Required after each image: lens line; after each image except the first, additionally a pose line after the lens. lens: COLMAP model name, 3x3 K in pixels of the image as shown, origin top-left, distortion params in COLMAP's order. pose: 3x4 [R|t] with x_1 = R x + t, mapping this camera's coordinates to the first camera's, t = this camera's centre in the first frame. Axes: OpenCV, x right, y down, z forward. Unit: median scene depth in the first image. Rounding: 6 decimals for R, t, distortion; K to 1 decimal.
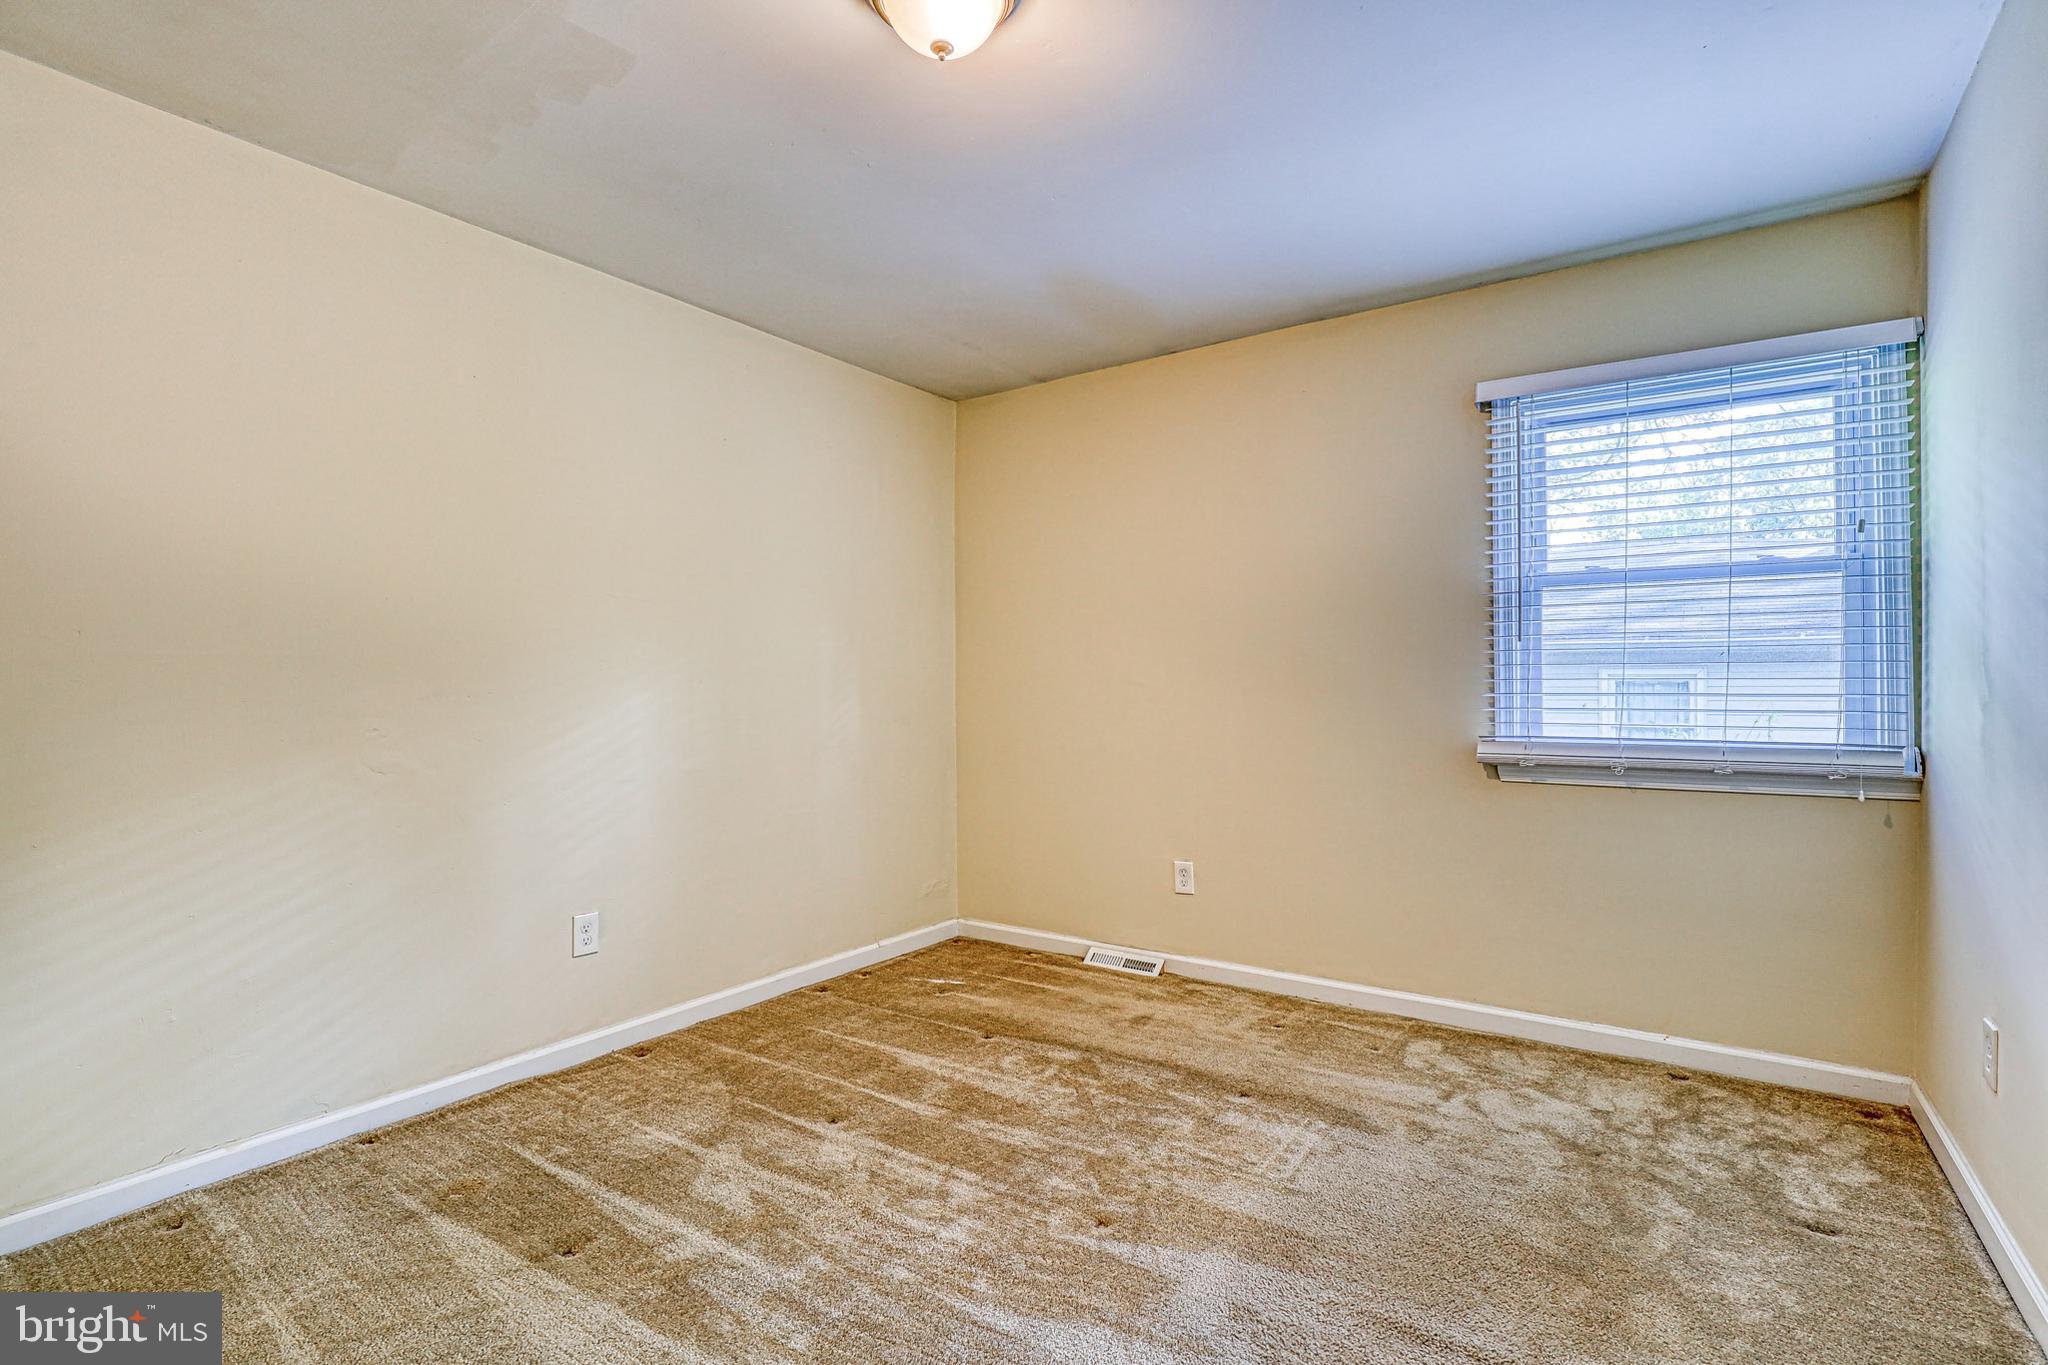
lens RADIAL K [[955.5, 0, 1041.2], [0, 955.5, 679.8], [0, 0, 1]] dist [-0.033124, 0.006695]
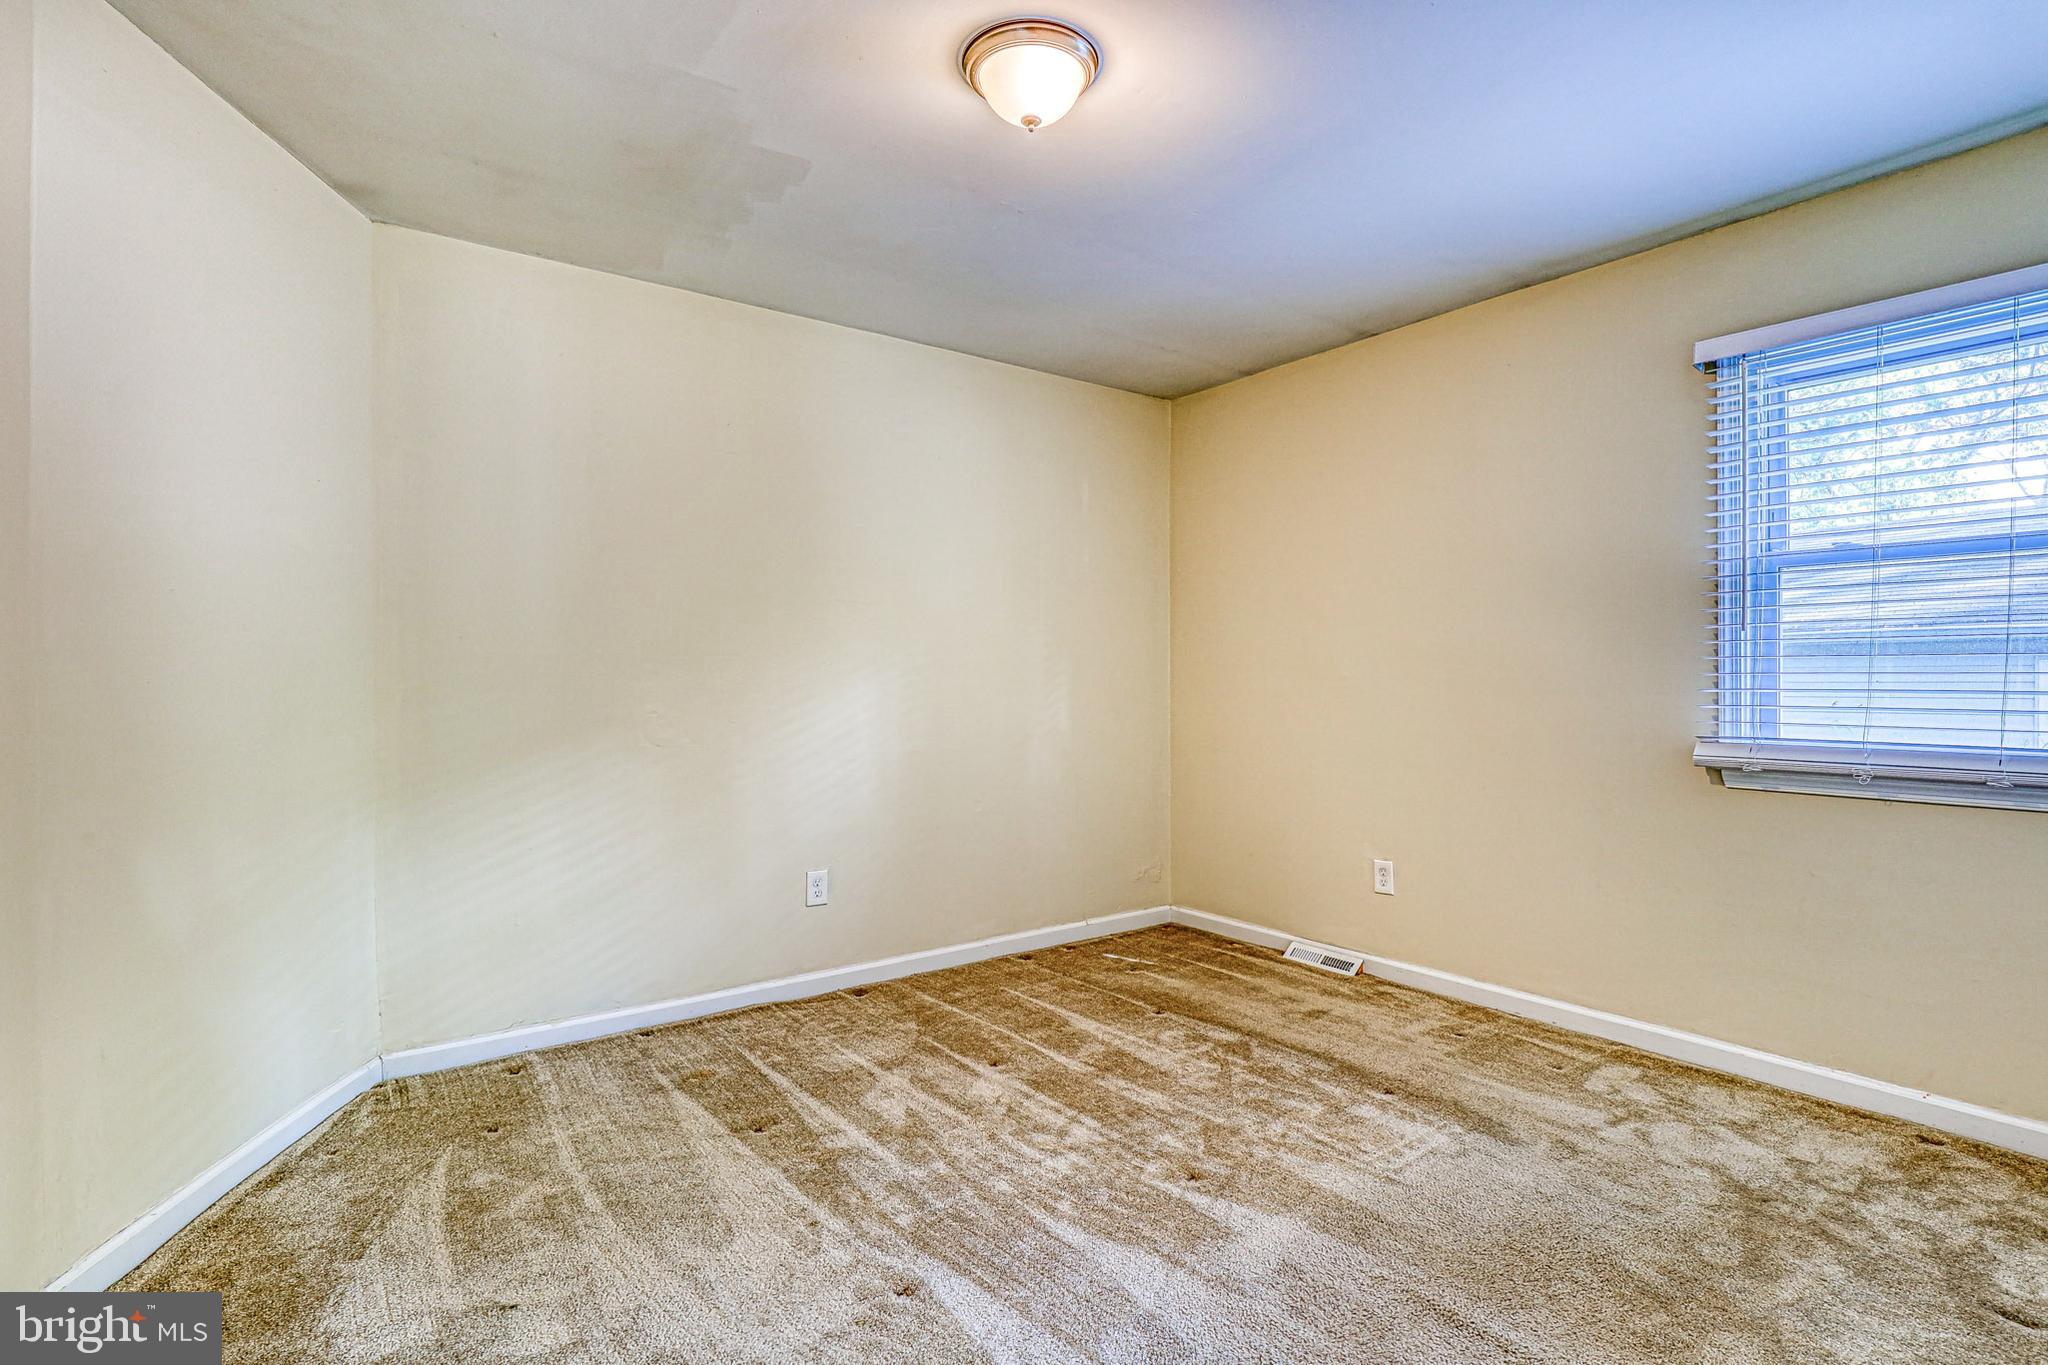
lens RADIAL K [[955.5, 0, 995.5], [0, 955.5, 676.5], [0, 0, 1]] dist [-0.033124, 0.006695]
pose [[0.946367, 0.002322, -0.323084, 0.145474], [-0.000781, 0.999988, 0.004901, -0.001241], [0.323091, -0.004386, 0.946358, -0.066461]]
